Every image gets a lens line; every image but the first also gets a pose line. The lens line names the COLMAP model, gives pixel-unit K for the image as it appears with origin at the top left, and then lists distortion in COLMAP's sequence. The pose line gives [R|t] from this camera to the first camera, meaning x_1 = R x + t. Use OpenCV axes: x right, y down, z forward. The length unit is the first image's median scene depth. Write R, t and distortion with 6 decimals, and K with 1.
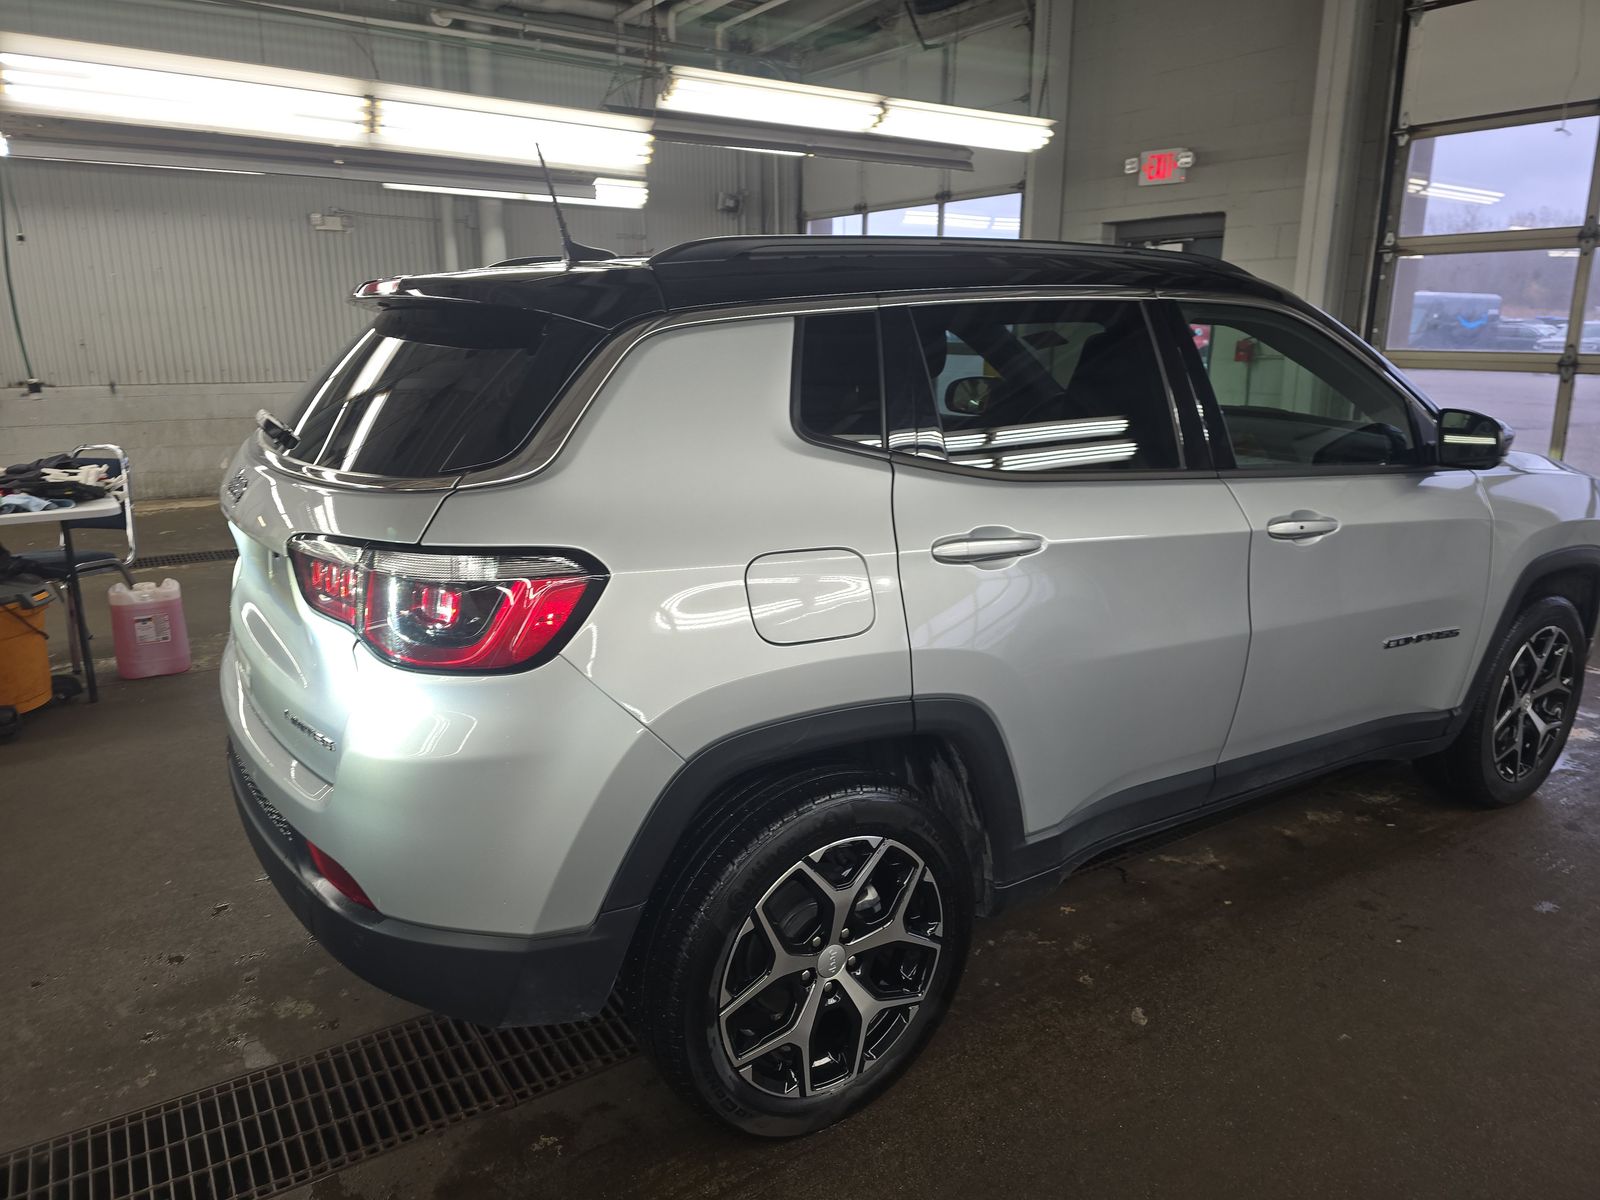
lens RADIAL K [[1085.3, 0, 802.8], [0, 1085.3, 598.1], [0, 0, 1]] dist [0.006875, -0.004472]
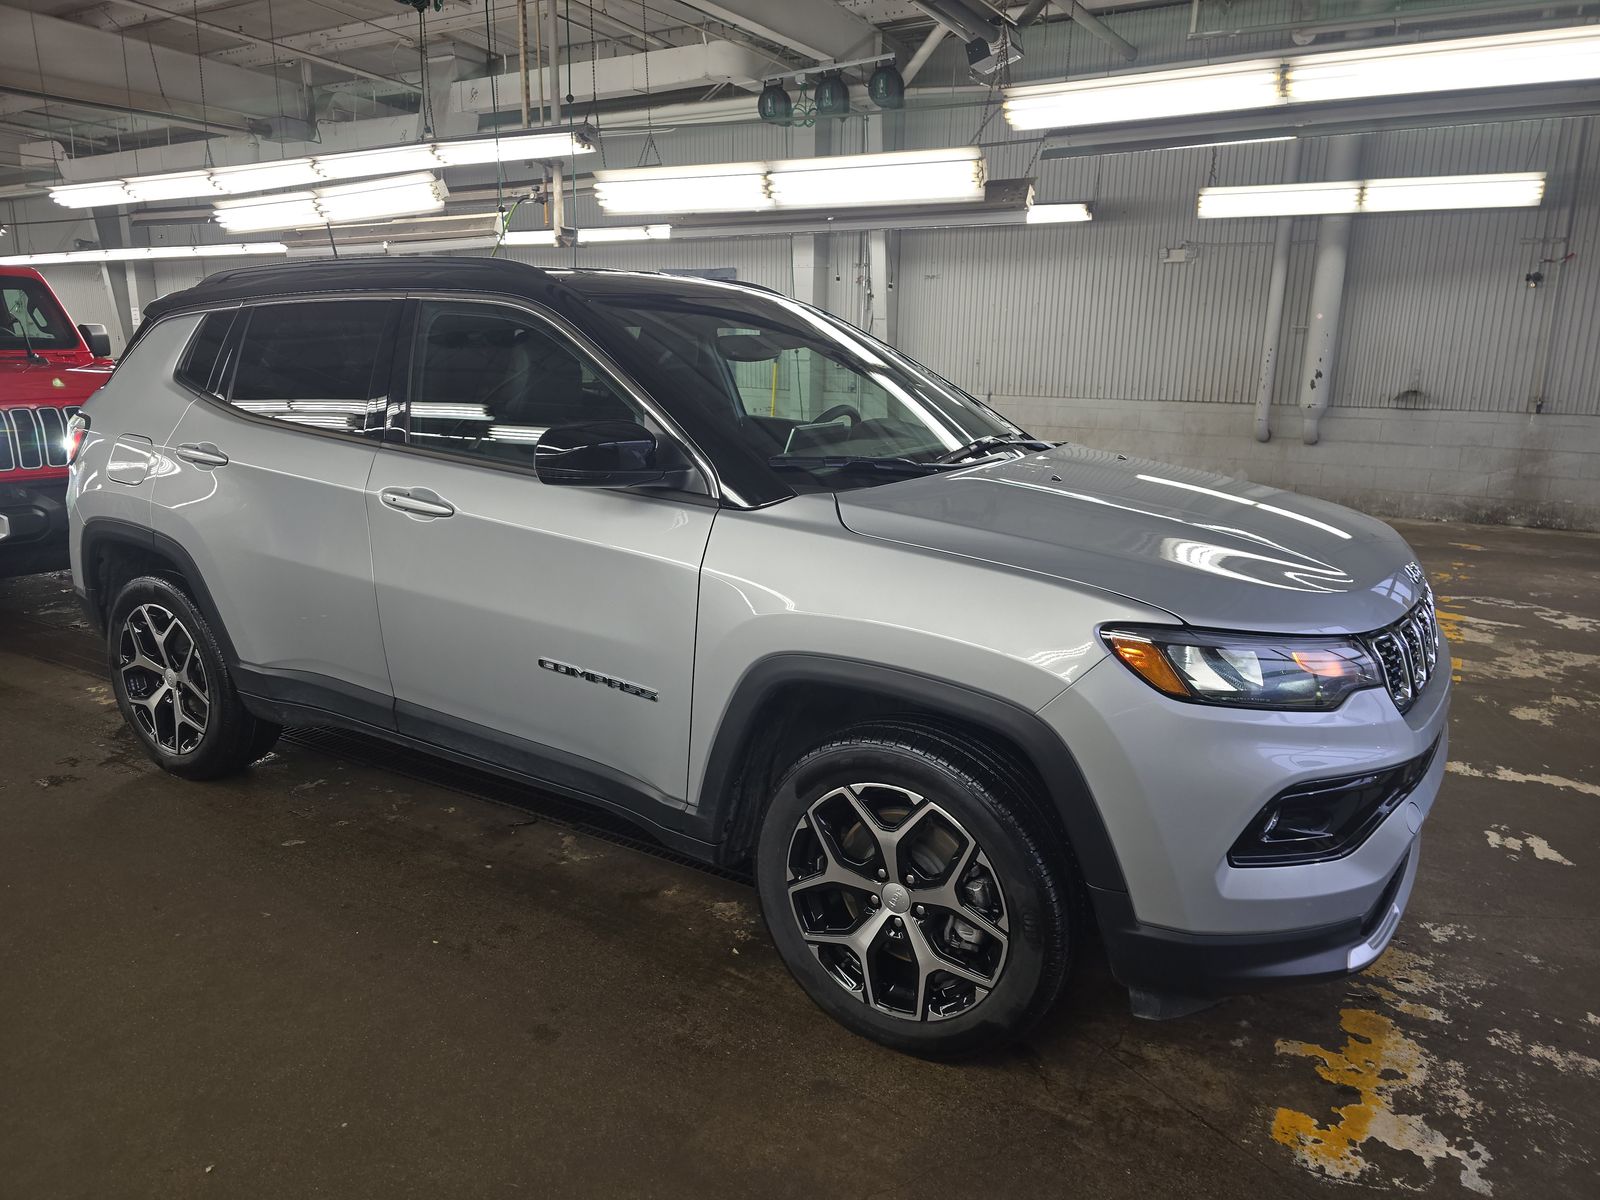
lens RADIAL K [[1085.3, 0, 802.1], [0, 1085.3, 603.0], [0, 0, 1]] dist [0.006875, -0.004472]
pose [[0.422475, 0.206684, -0.882494, 1.216610], [-0.230453, 0.966150, 0.115953, -0.139570], [0.876588, 0.154386, 0.455806, 0.648970]]
